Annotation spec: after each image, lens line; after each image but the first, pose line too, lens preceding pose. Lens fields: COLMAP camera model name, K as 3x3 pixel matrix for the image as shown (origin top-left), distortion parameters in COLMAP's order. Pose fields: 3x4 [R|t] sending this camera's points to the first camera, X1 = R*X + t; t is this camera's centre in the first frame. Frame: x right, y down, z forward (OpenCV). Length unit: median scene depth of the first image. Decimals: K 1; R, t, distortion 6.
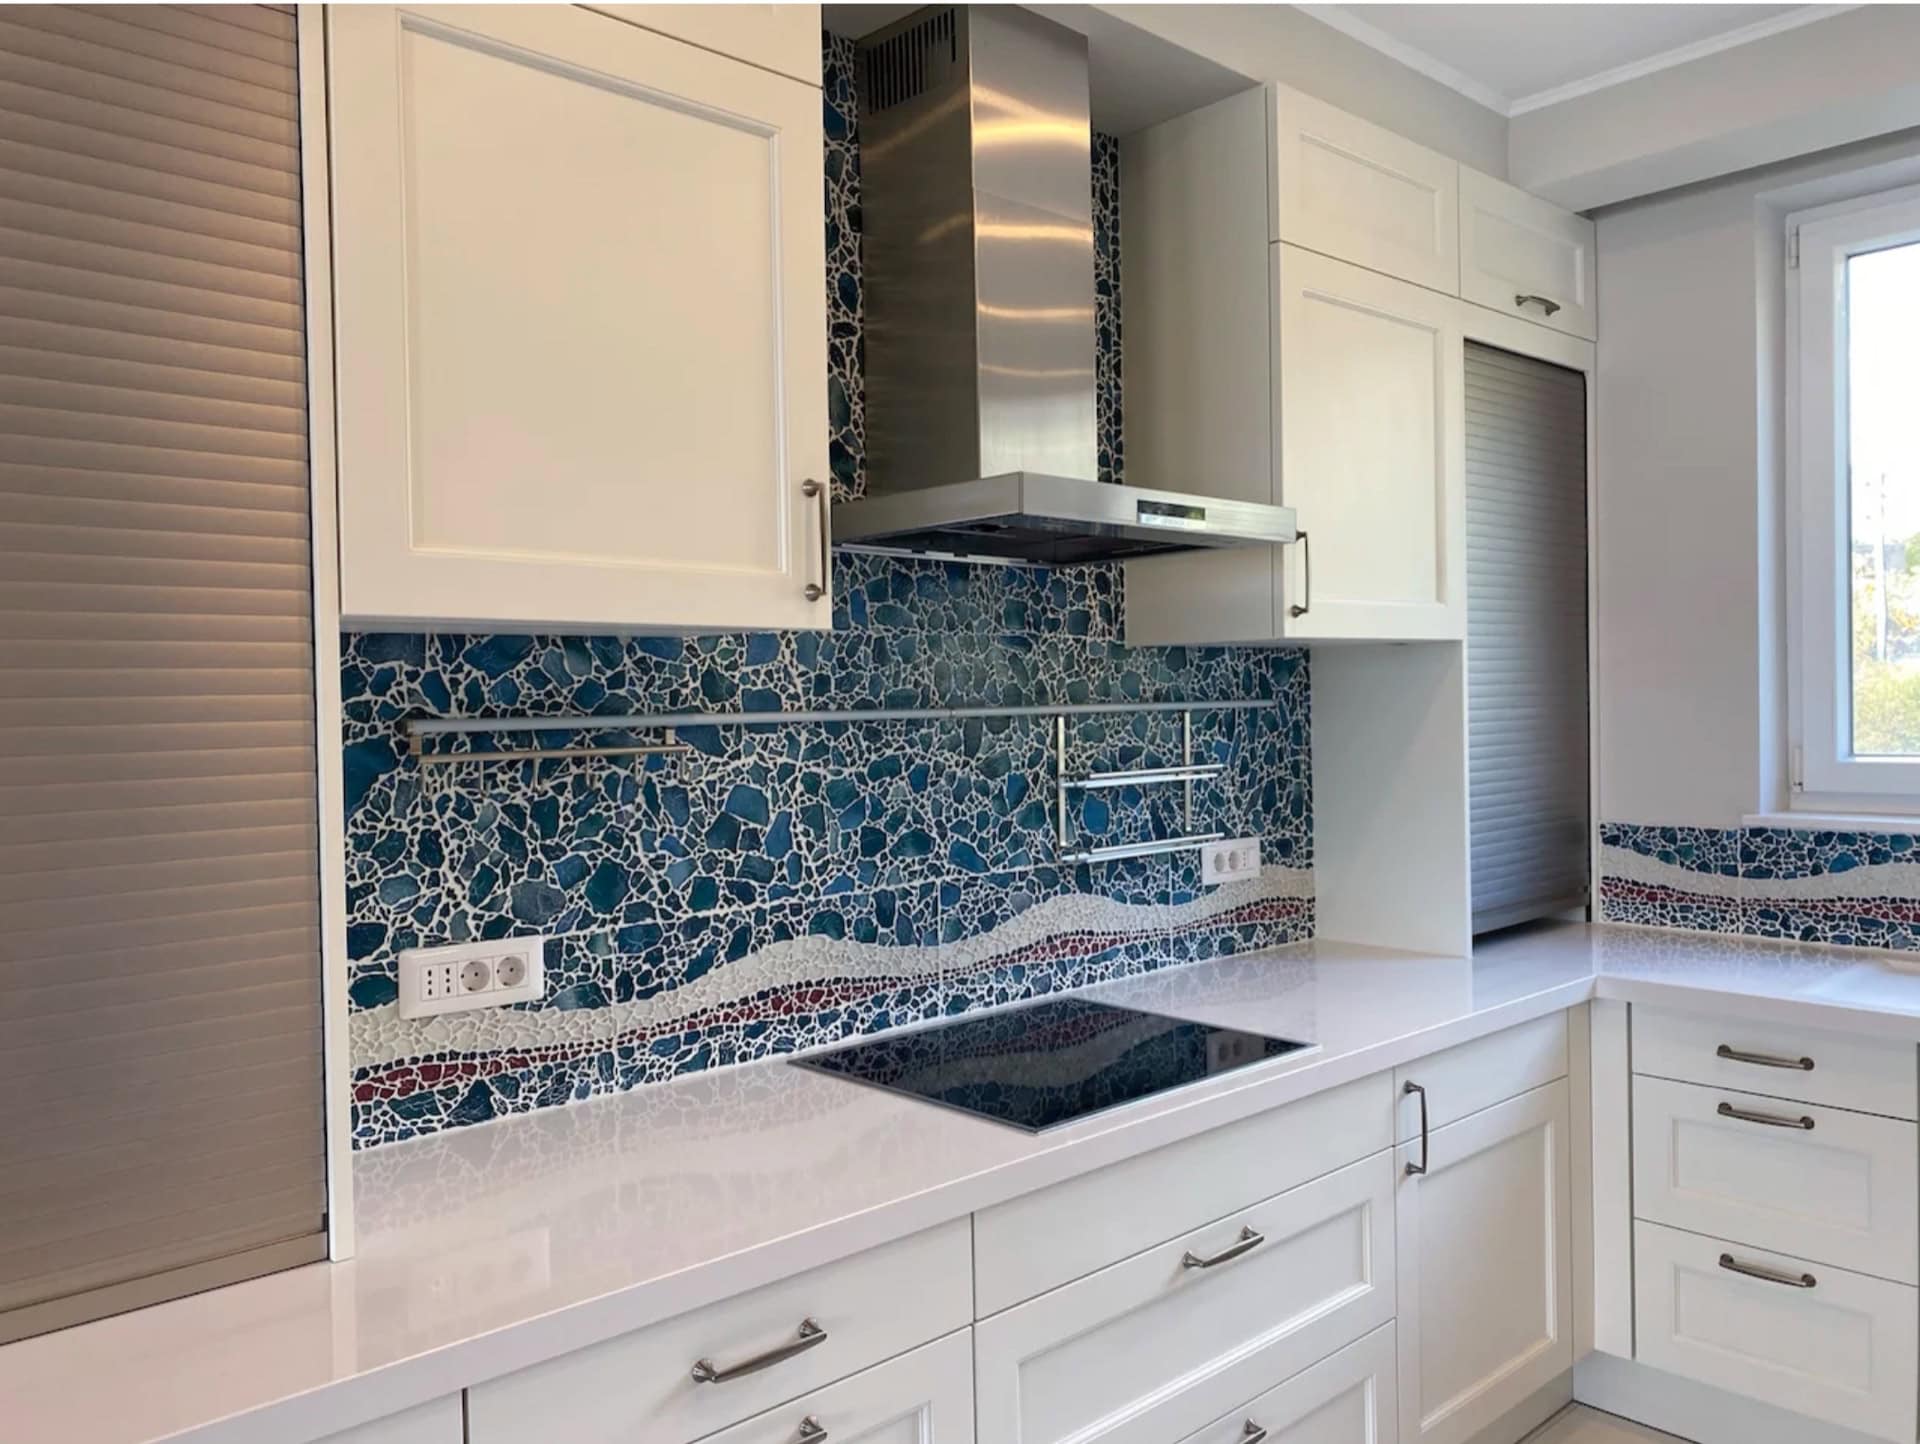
lens RADIAL K [[1431.7, 0, 1001.4], [0, 1431.7, 728.7], [0, 0, 1]] dist [0.127178, -0.282044]
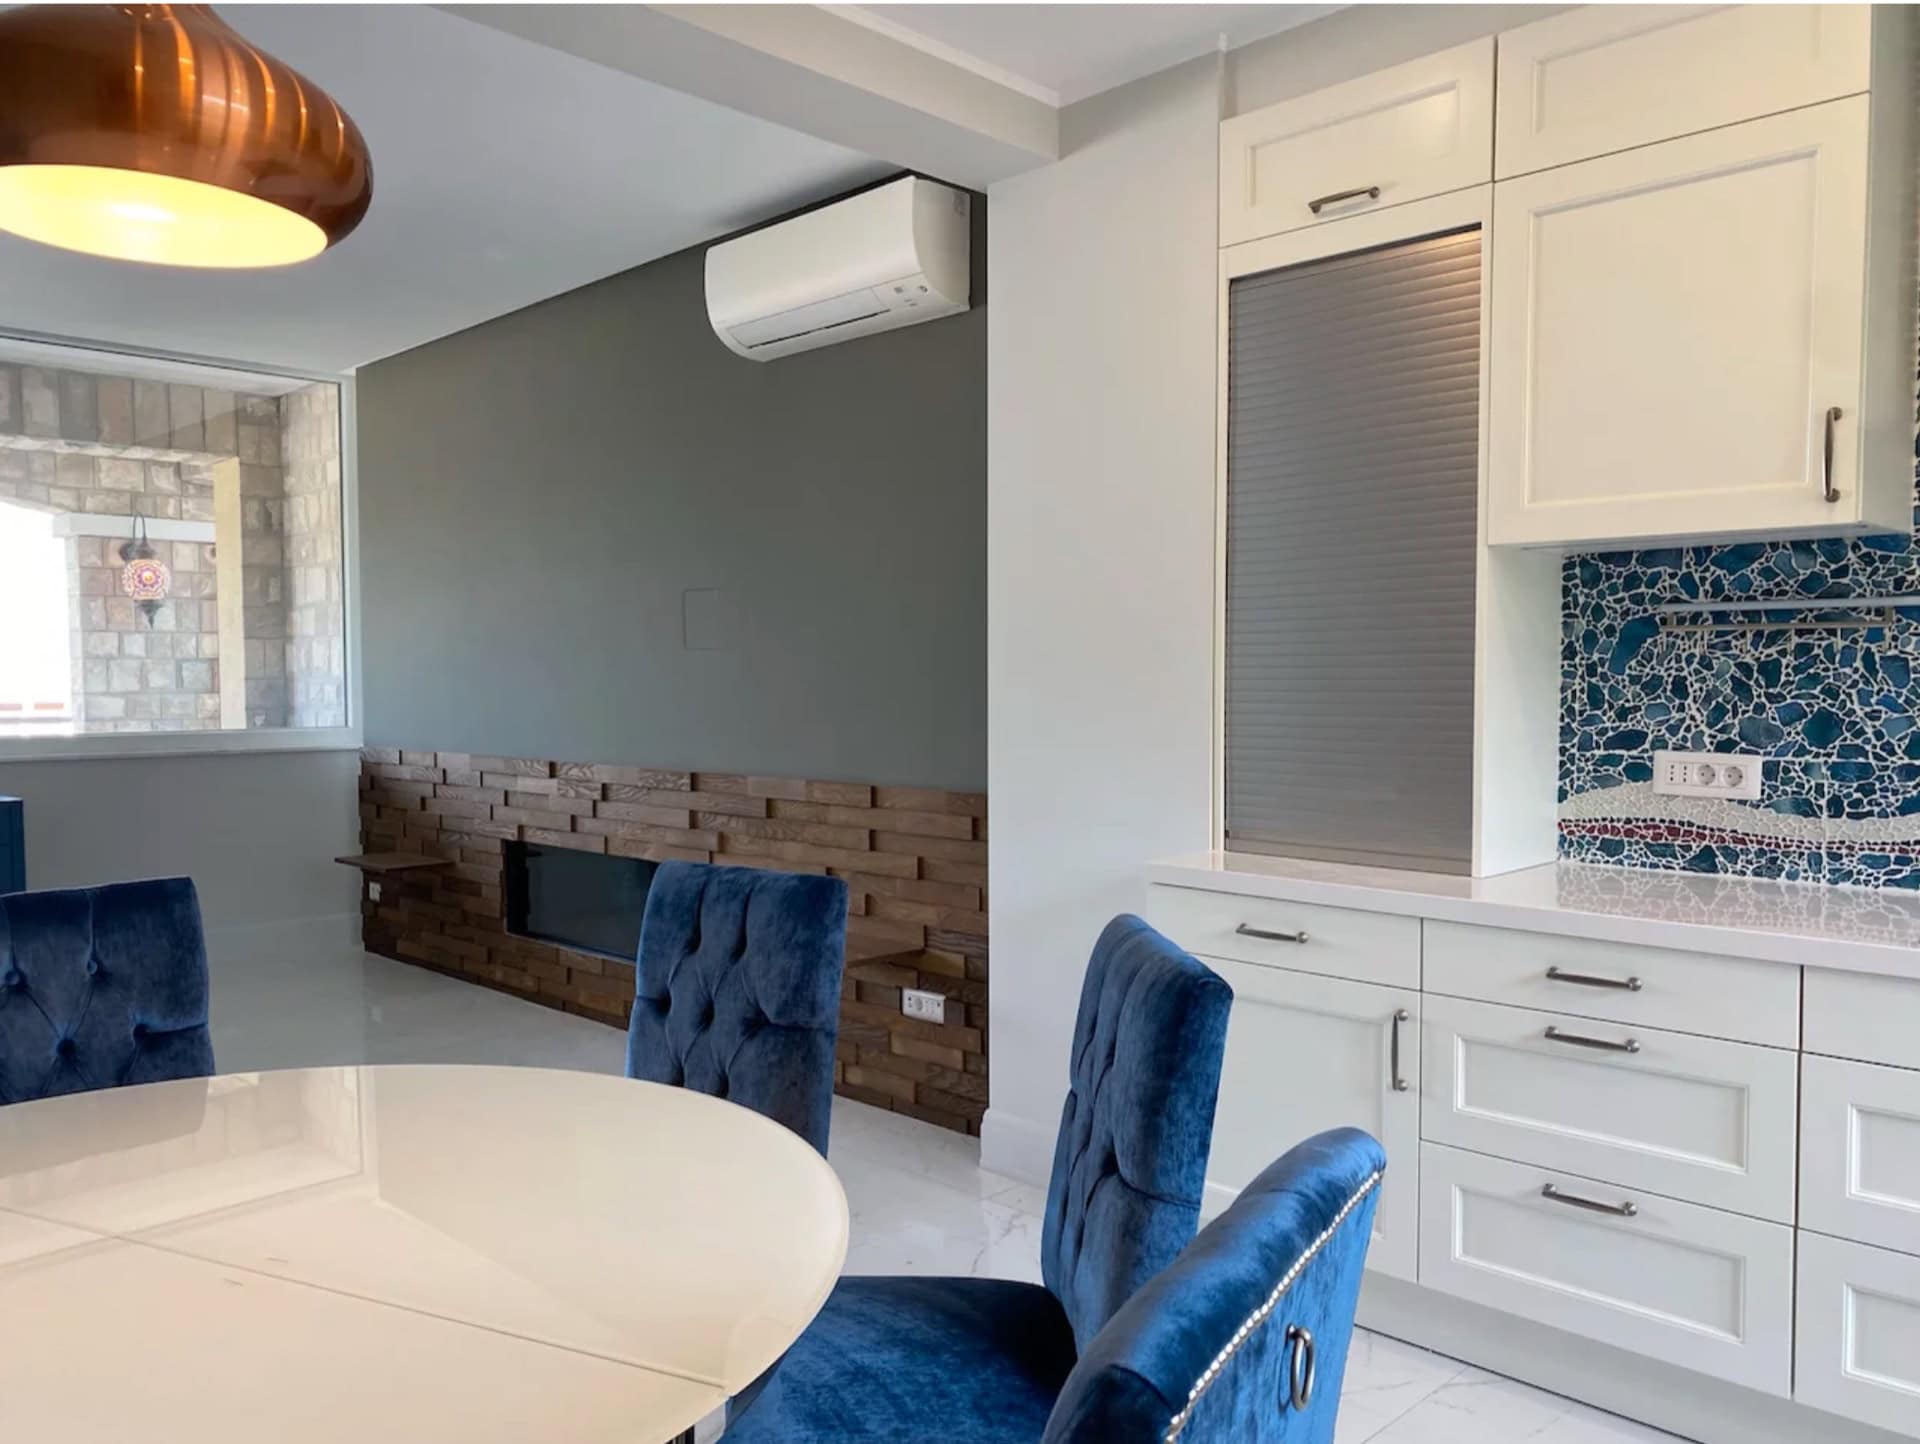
lens RADIAL K [[1473.5, 0, 959.4], [0, 1473.5, 740.7], [0, 0, 1]] dist [0.014878, -0.005439]
pose [[0.056433, 0.066259, -0.996205, 1.008892], [-0.015472, 0.997734, 0.065484, 0.042656], [0.998287, 0.011718, 0.057330, 0.127886]]
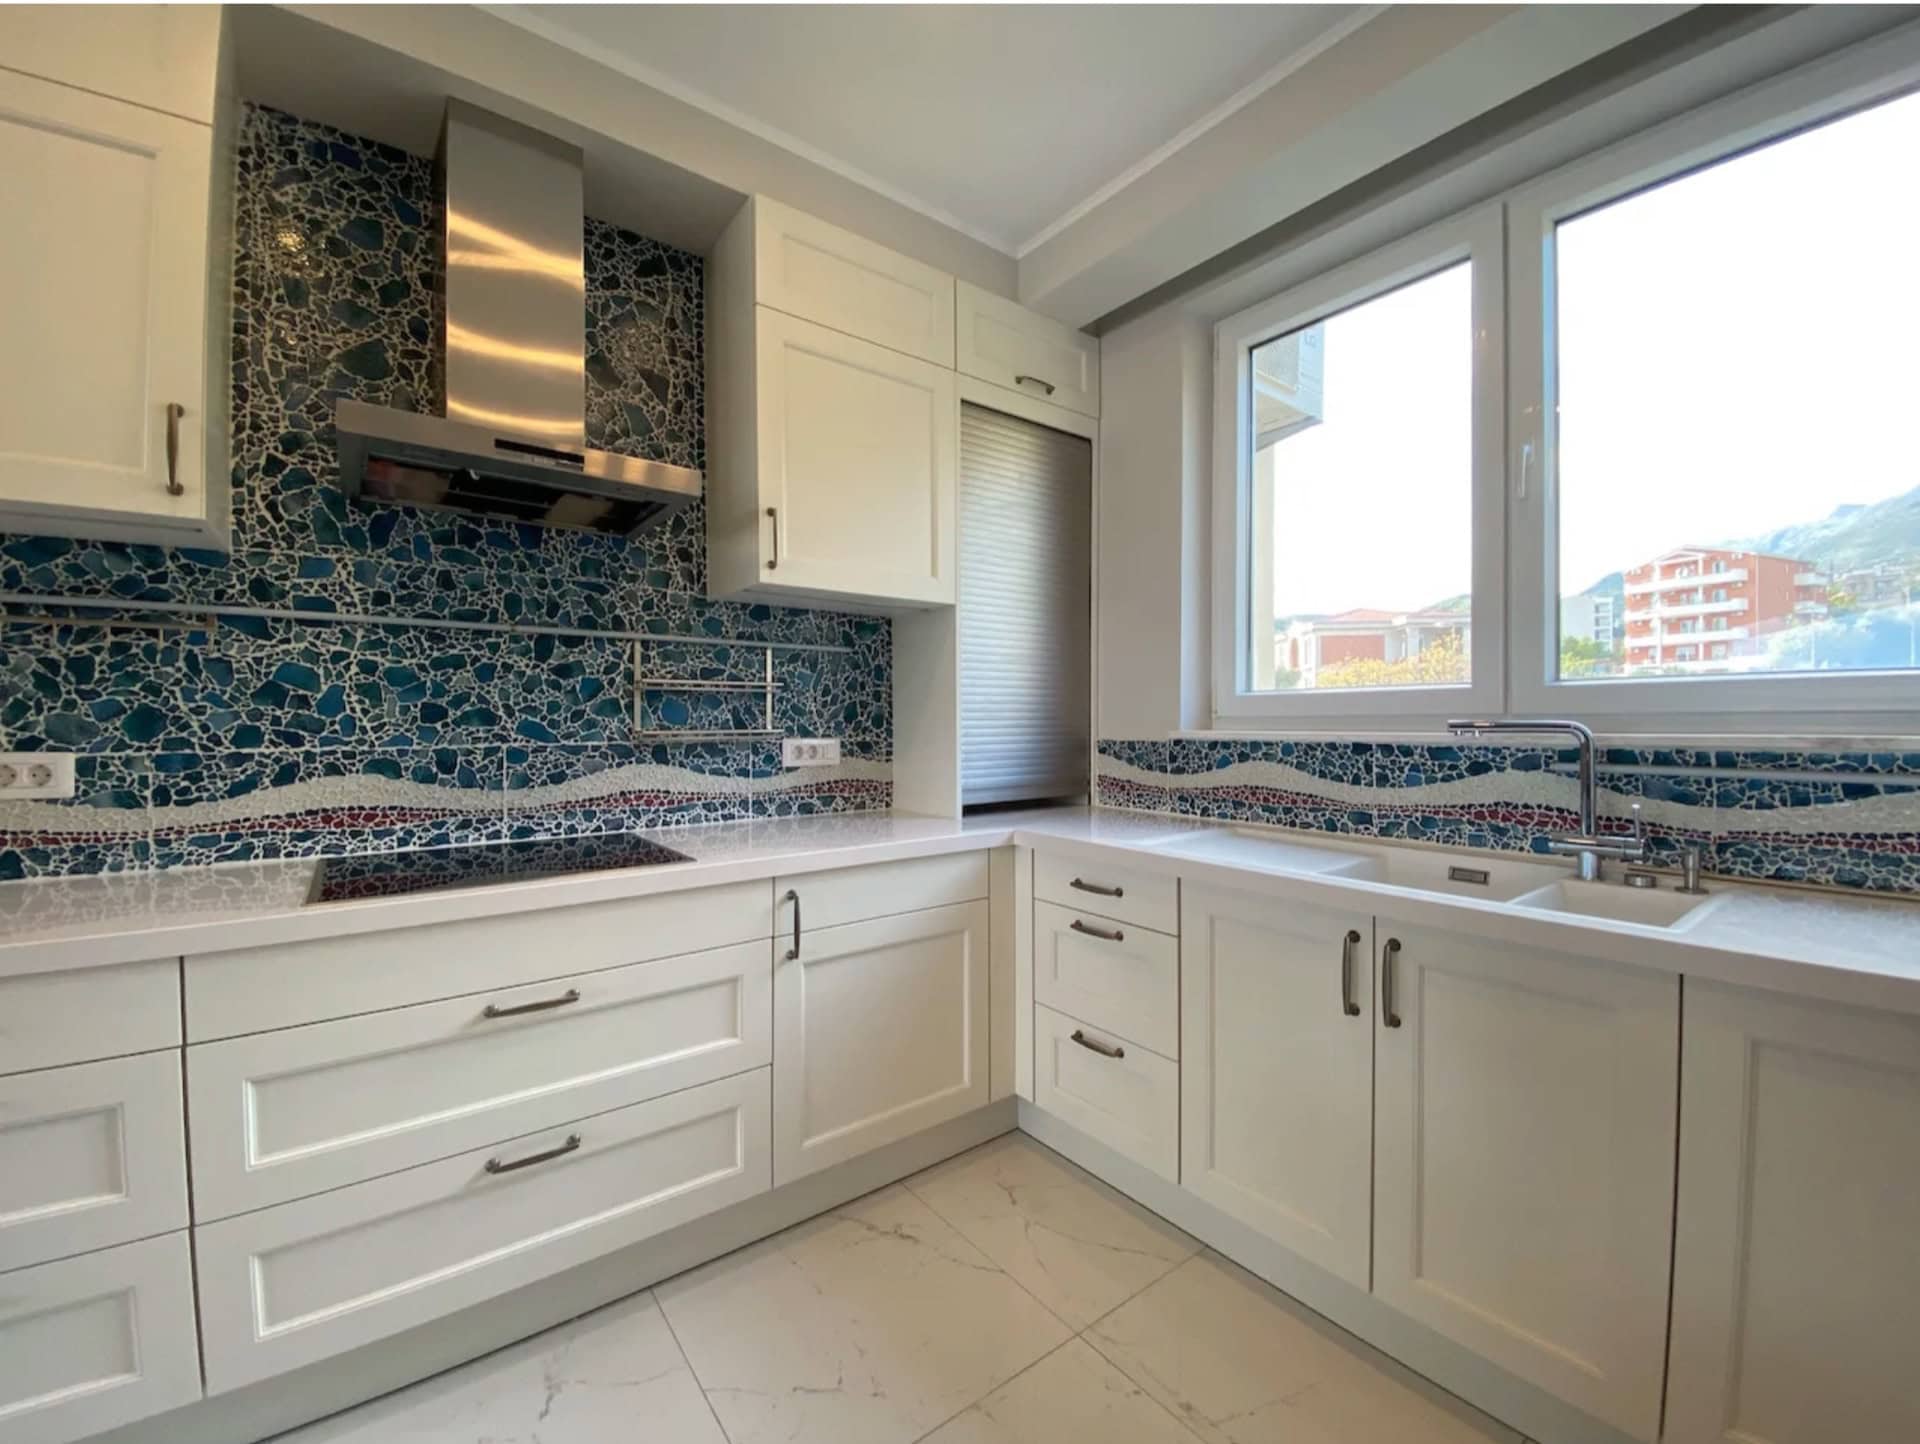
lens RADIAL K [[773.3, 0, 958.8], [0, 773.3, 726.5], [0, 0, 1]] dist [0.016779, -0.020007]
pose [[0.996301, 0.018593, -0.083898, 0.562828], [-0.019166, 0.999798, -0.006029, 0.098788], [0.083769, 0.007615, 0.996456, 0.314001]]
